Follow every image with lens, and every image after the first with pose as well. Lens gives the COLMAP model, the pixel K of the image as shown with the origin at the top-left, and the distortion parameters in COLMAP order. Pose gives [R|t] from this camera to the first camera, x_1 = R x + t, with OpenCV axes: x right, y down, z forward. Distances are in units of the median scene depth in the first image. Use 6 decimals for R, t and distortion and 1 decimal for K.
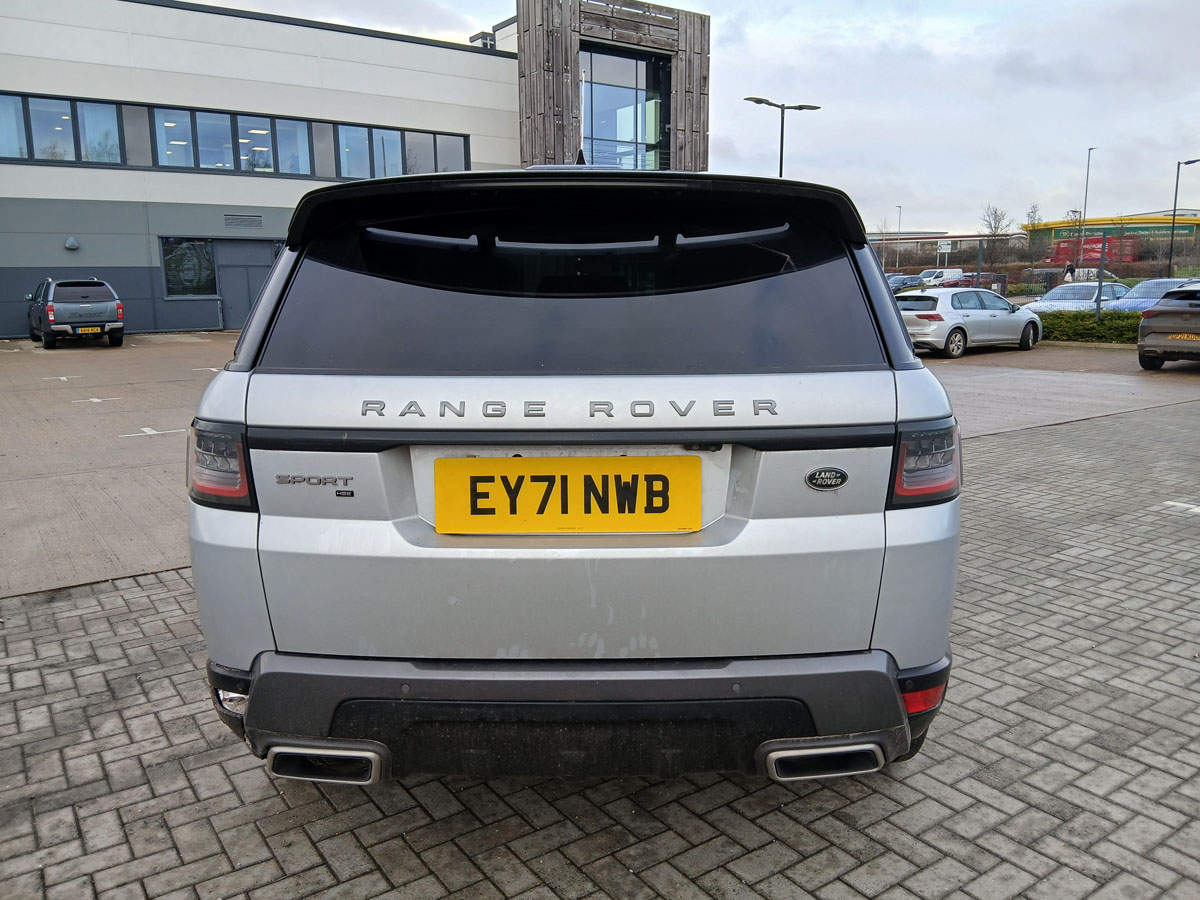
lens RADIAL K [[923.2, 0, 599.7], [0, 923.2, 426.6], [0, 0, 1]] dist [0.074399, -0.114434]
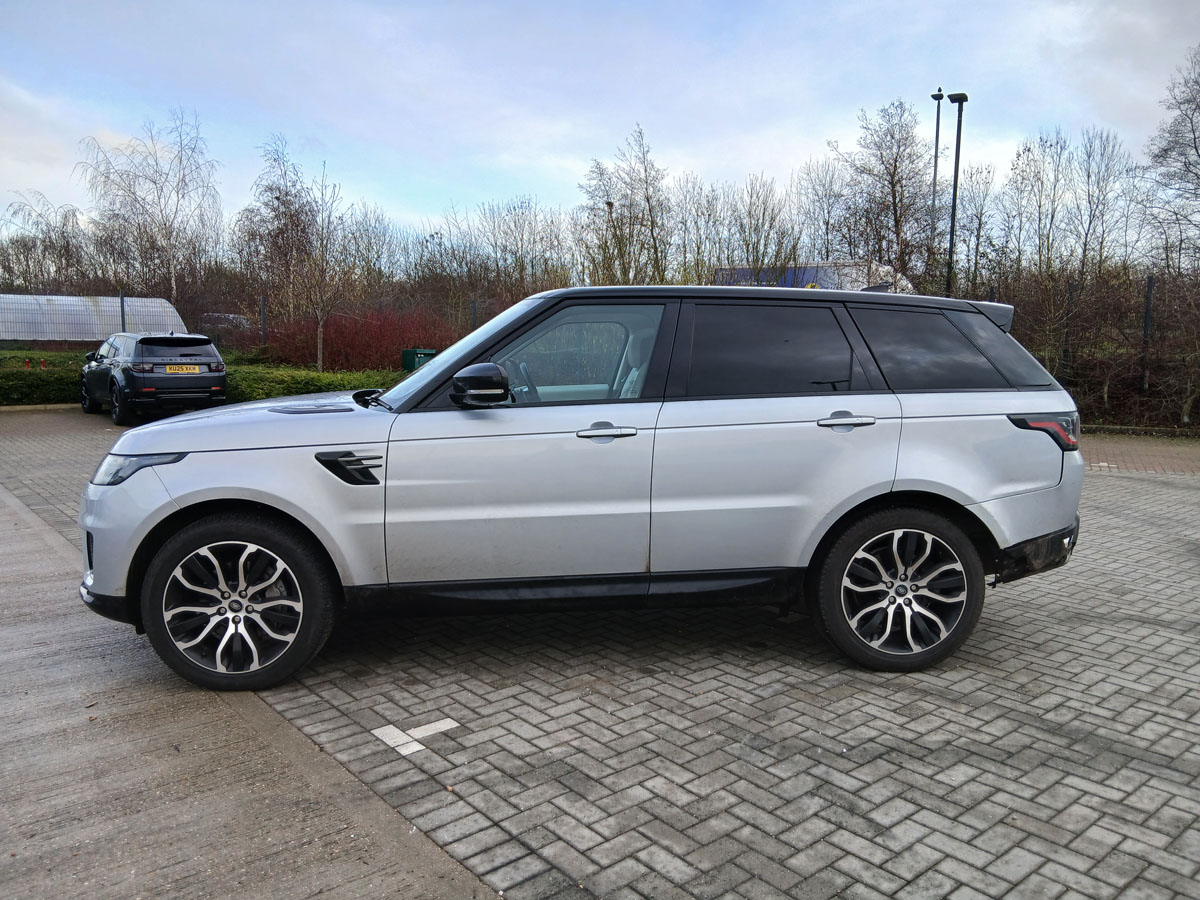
lens RADIAL K [[912.2, 0, 622.1], [0, 912.2, 446.4], [0, 0, 1]] dist [0.064903, -0.003562]
pose [[-0.112266, -0.099250, 0.988709, -0.289143], [0.139289, 0.983604, 0.114553, -0.038127], [-0.983867, 0.150577, -0.096601, 0.266697]]
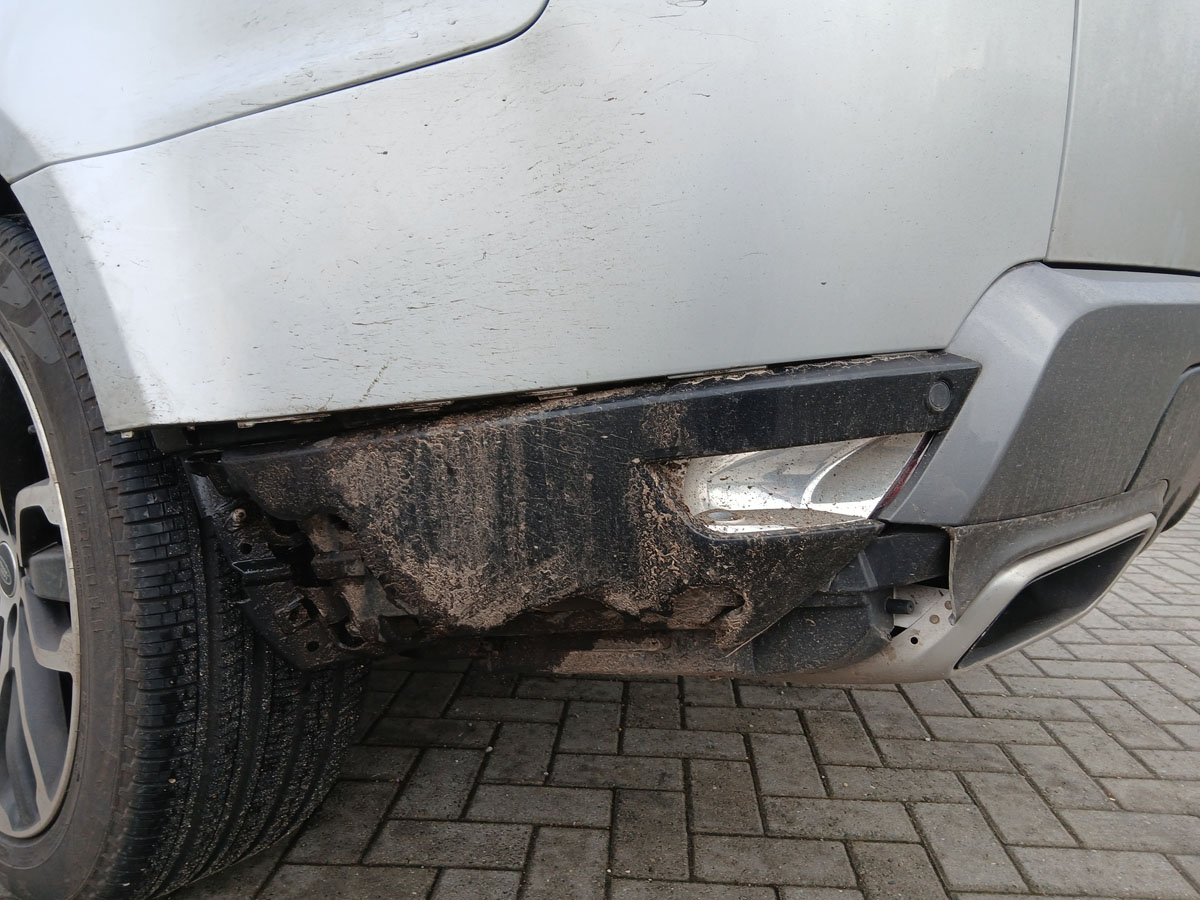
lens RADIAL K [[923.2, 0, 599.7], [0, 923.2, 426.6], [0, 0, 1]] dist [0.074399, -0.114434]
pose [[0.618692, -0.076499, 0.781901, -0.081449], [0.094418, 0.995275, 0.022665, 0.031252], [-0.779940, 0.059803, 0.622991, 0.105074]]
